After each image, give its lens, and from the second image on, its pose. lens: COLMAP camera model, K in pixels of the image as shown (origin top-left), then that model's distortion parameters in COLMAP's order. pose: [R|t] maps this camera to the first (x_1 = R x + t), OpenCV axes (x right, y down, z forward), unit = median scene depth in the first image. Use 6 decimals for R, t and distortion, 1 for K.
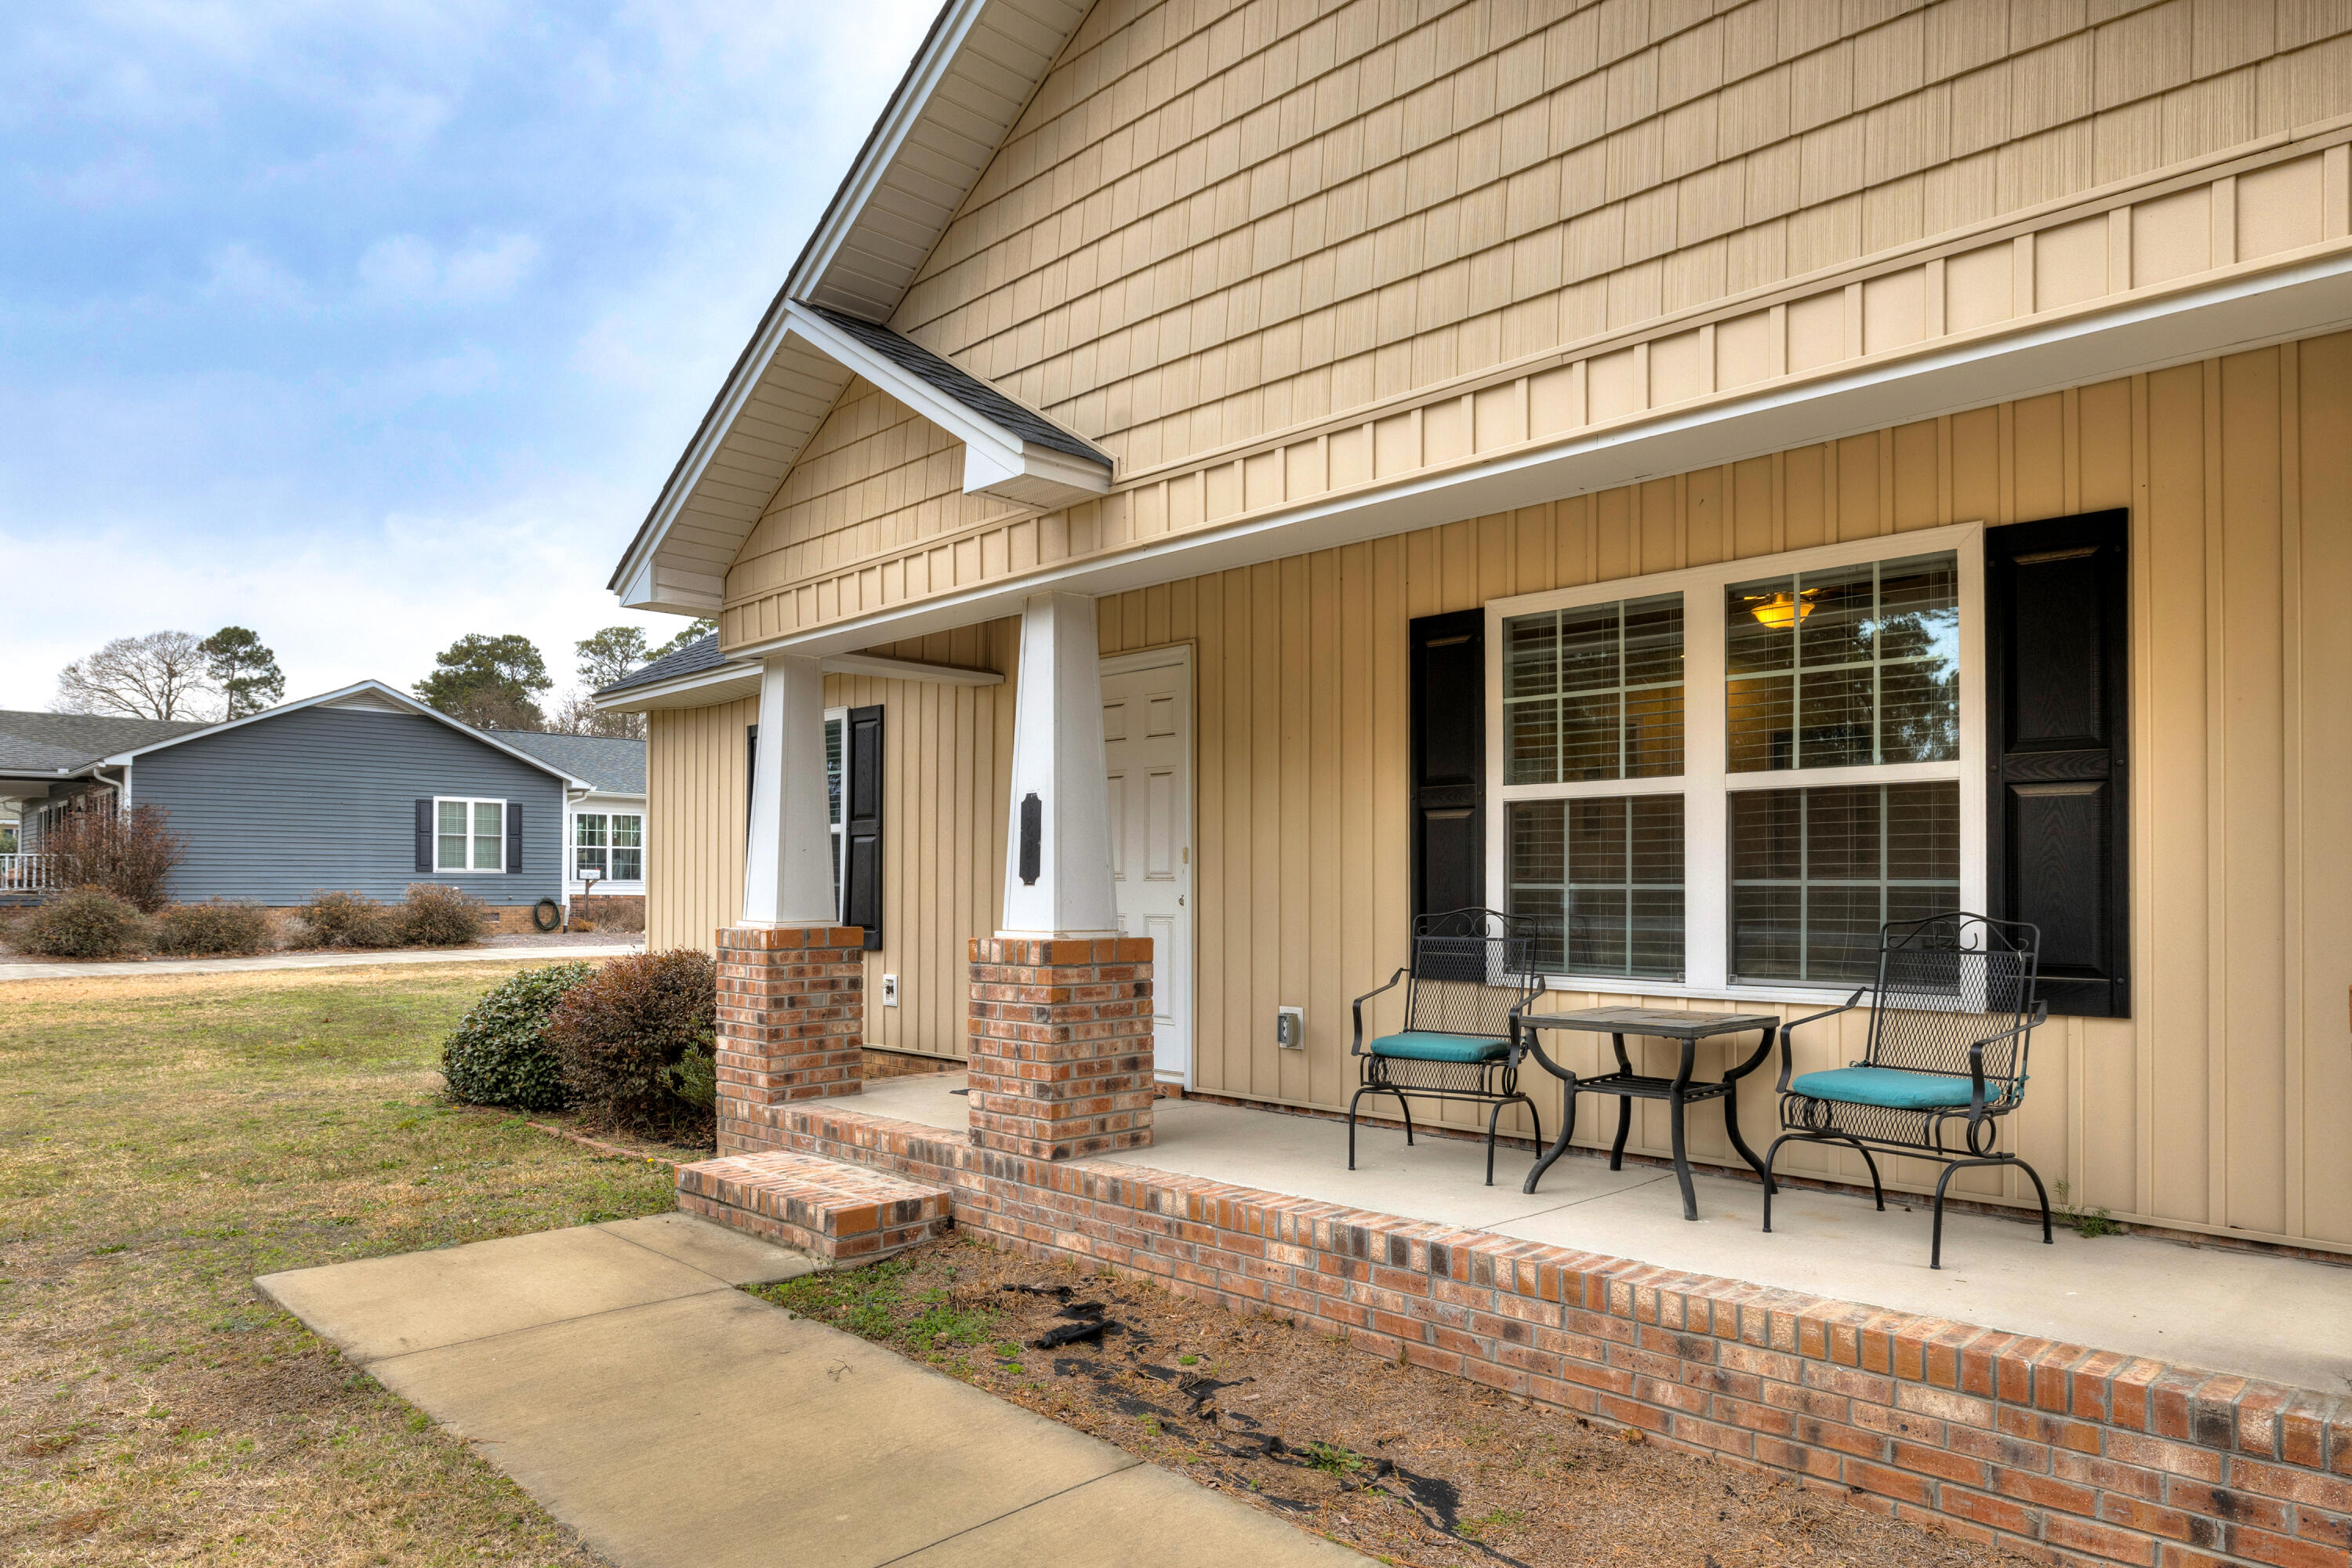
lens RADIAL K [[1479.5, 0, 1174.0], [0, 1479.5, 826.3], [0, 0, 1]] dist [-0.002972, -0.001029]
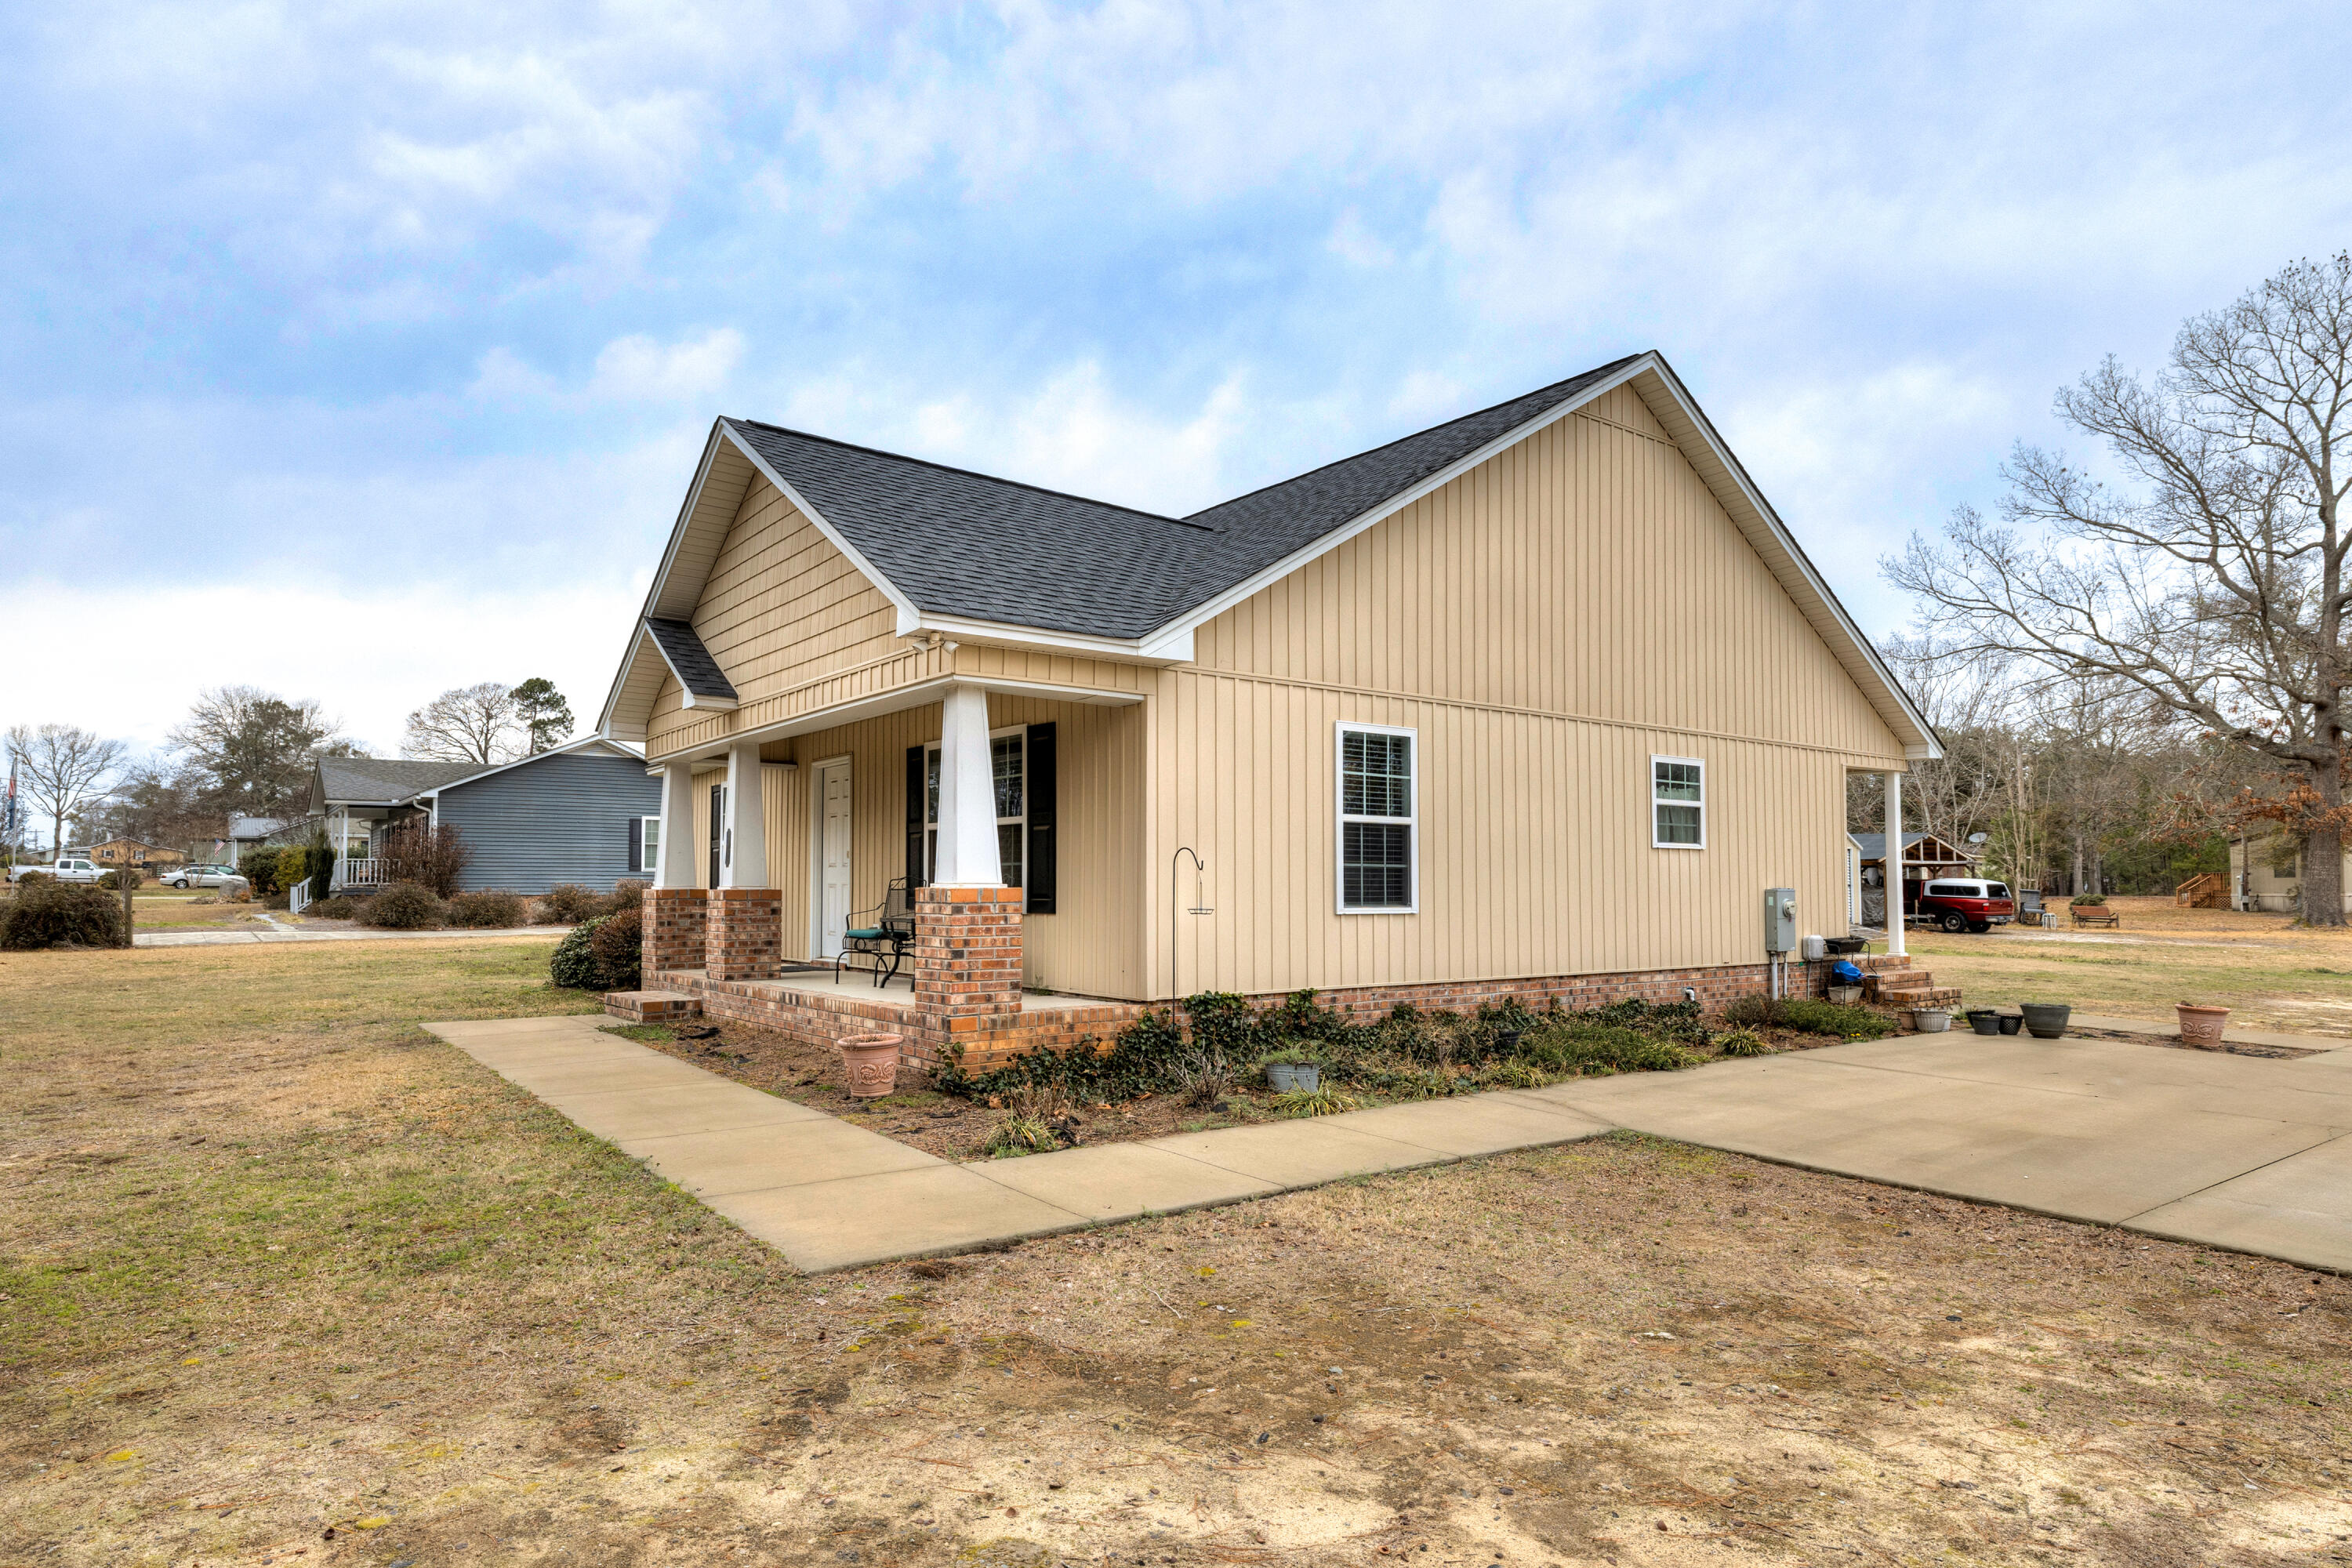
lens RADIAL K [[1335.9, 0, 1176.0], [0, 1335.9, 784.0], [0, 0, 1]] dist [0.001468, 0.000022]
pose [[0.991878, -0.011095, -0.126709, 0.203266], [0.006559, 0.999325, -0.036158, -0.002525], [0.127025, 0.035033, 0.991281, -0.236825]]
